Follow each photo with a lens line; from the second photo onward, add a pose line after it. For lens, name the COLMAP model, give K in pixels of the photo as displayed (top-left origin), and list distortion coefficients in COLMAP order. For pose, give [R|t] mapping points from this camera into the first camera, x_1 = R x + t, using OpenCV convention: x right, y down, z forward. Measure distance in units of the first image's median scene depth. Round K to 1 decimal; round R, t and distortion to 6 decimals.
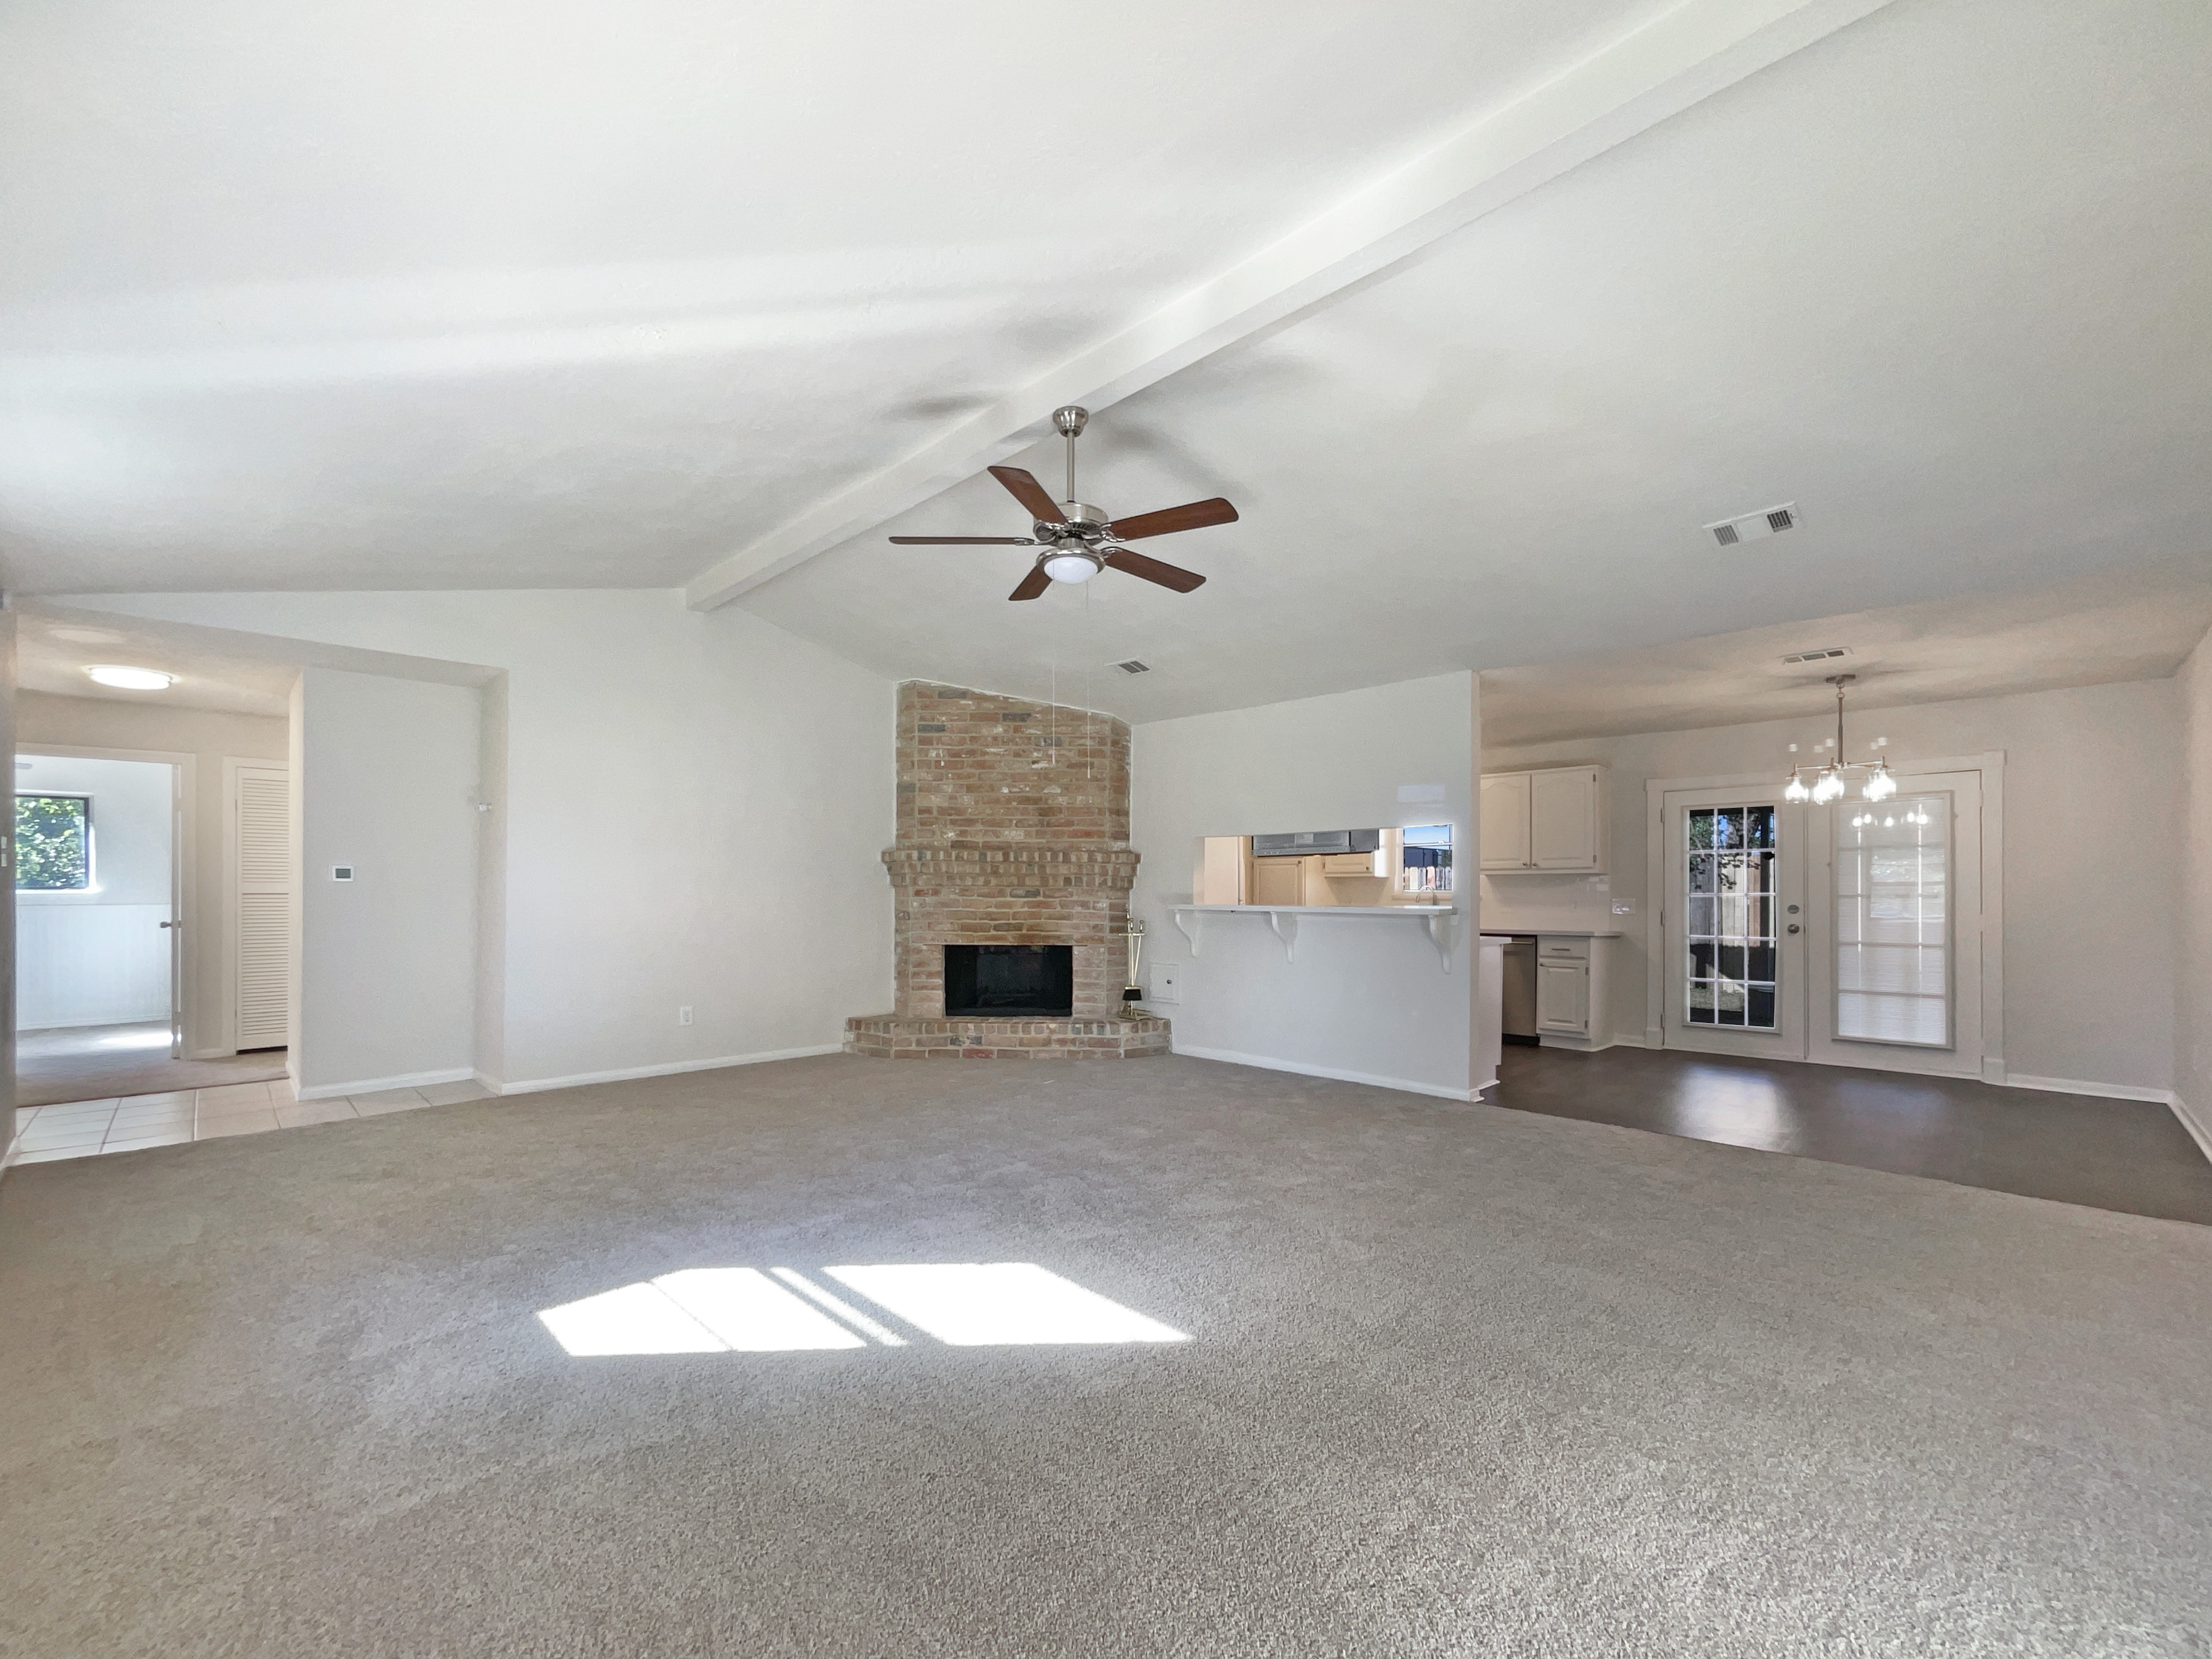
lens RADIAL K [[916.6, 0, 1111.2], [0, 916.6, 893.1], [0, 0, 1]] dist [-0.000753, 0.000061]
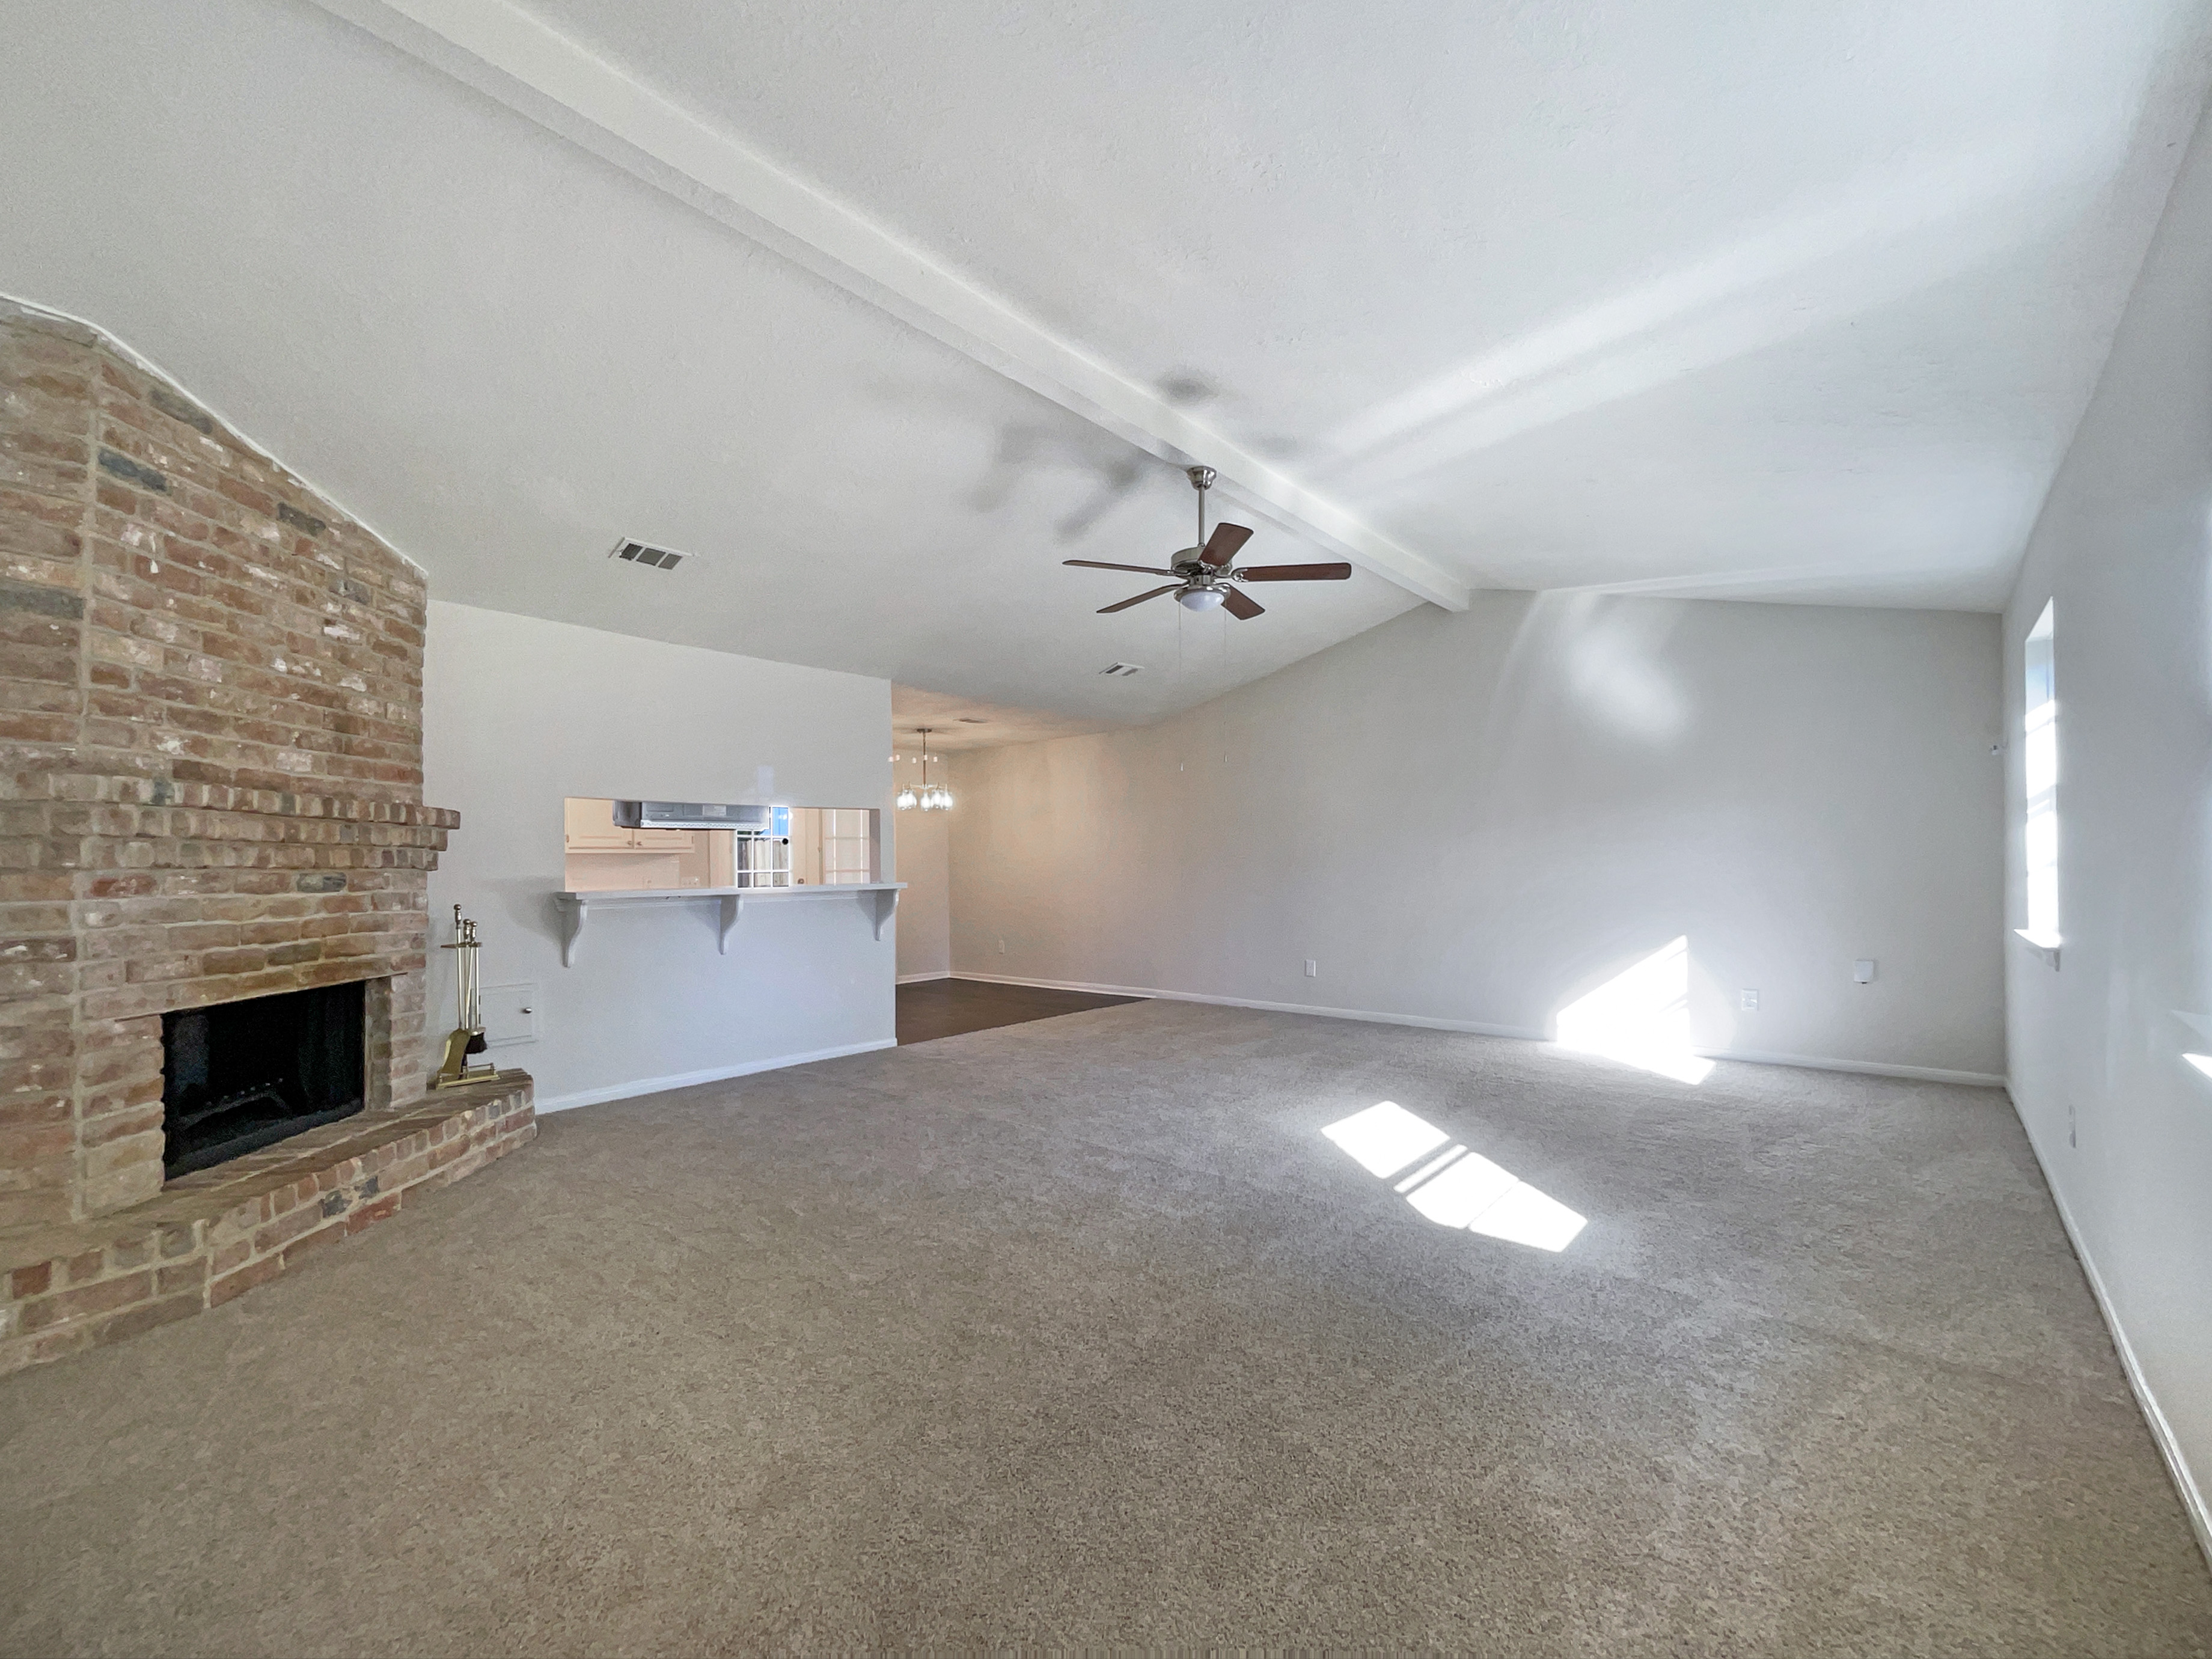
lens RADIAL K [[916.6, 0, 1162.9], [0, 916.6, 864.3], [0, 0, 1]] dist [-0.000753, 0.000061]
pose [[-0.095477, -0.002123, 0.995429, -0.631258], [0.016533, 0.999856, 0.003718, -0.003929], [-0.995294, 0.016812, -0.095428, 0.595235]]
